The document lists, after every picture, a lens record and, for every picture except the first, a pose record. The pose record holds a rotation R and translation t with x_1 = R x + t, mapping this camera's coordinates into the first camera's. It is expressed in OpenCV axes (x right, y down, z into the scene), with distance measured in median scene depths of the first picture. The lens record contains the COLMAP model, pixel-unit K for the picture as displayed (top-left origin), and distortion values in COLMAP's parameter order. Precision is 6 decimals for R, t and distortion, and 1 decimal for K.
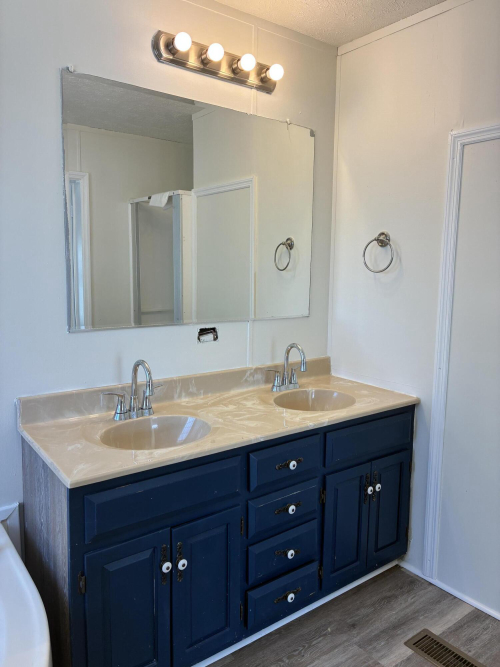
lens RADIAL K [[502.1, 0, 246.5], [0, 502.1, 324.8], [0, 0, 1]] dist [0.031754, -0.070027]
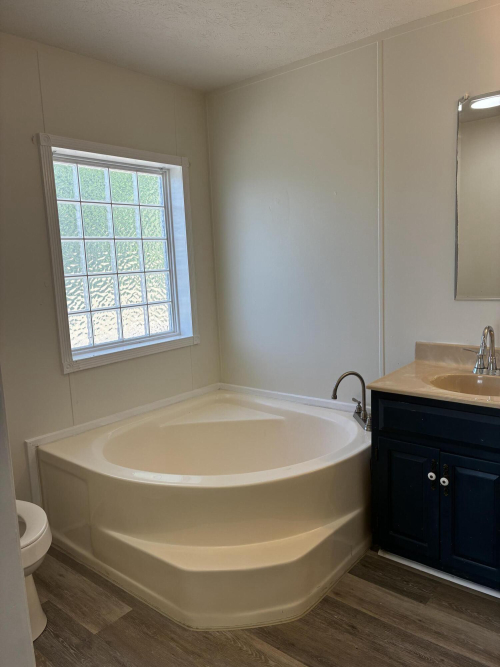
lens RADIAL K [[502.1, 0, 246.5], [0, 502.1, 324.8], [0, 0, 1]] dist [0.031754, -0.070027]
pose [[0.240213, 0.108770, -0.964607, 0.948399], [-0.072157, 0.992954, 0.093997, -0.005586], [0.968035, 0.047024, 0.246369, 0.176033]]
